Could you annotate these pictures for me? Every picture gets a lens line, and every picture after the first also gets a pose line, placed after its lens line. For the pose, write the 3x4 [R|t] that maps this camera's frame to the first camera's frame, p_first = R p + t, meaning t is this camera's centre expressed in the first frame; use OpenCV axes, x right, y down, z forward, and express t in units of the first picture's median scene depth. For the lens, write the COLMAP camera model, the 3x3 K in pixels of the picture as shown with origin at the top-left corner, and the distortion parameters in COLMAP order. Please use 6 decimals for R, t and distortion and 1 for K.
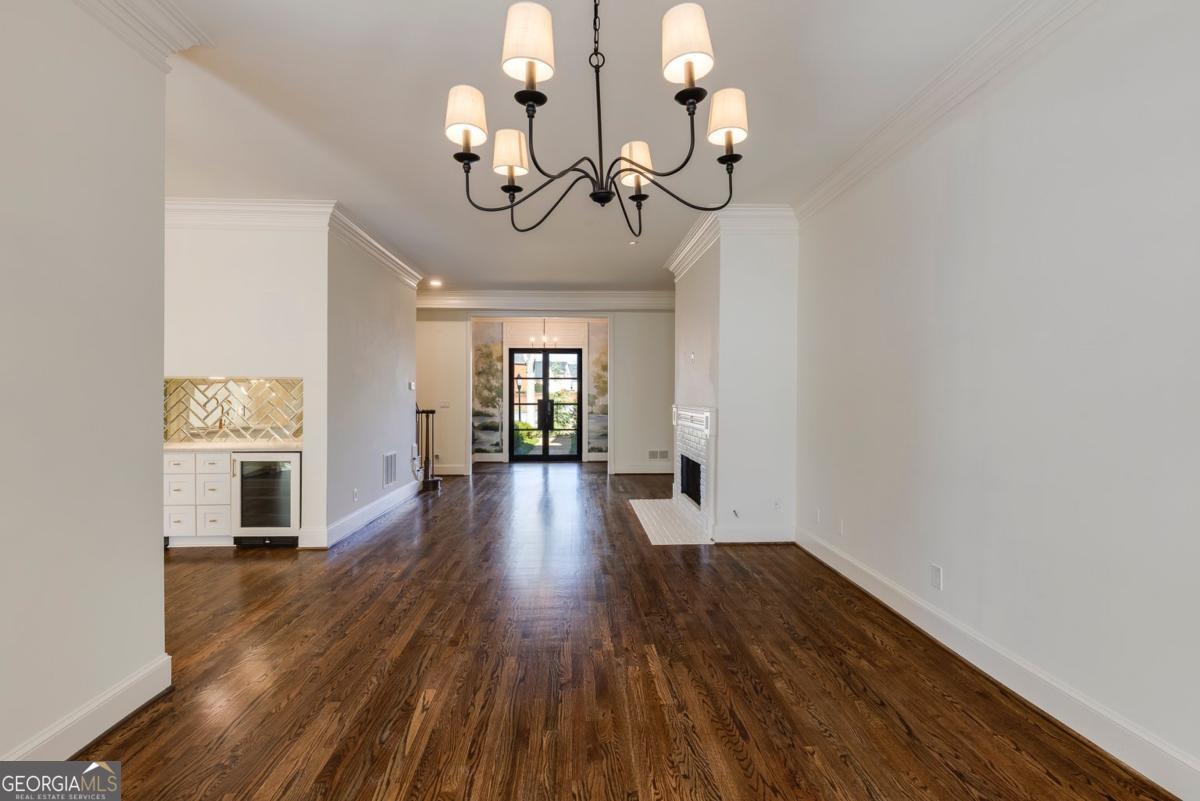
lens RADIAL K [[535.9, 0, 600.0], [0, 535.9, 400.5], [0, 0, 1]] dist [0.001470, 0.000351]
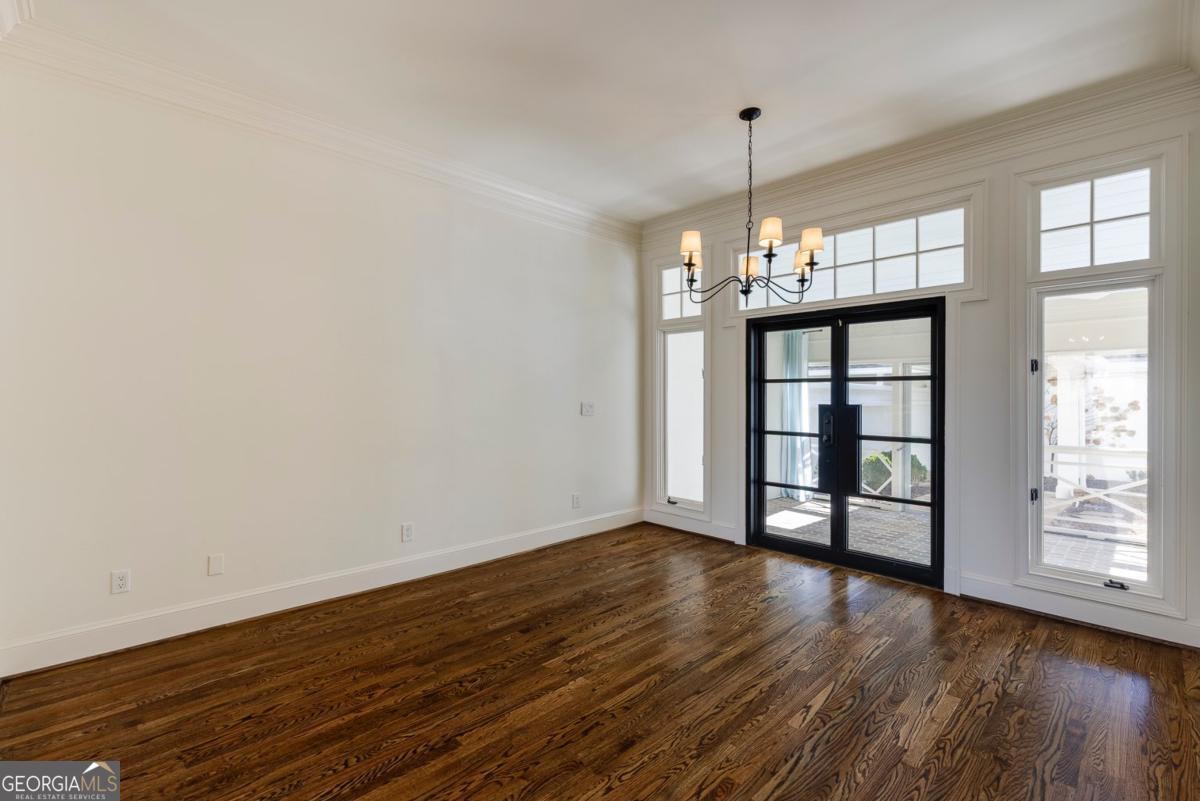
lens RADIAL K [[535.9, 0, 600.0], [0, 535.9, 400.5], [0, 0, 1]] dist [0.001470, 0.000351]
pose [[-0.653108, -0.012482, 0.757162, -0.782833], [0.006014, 0.999747, 0.021669, -0.009334], [-0.757241, 0.018706, -0.652868, 1.842582]]
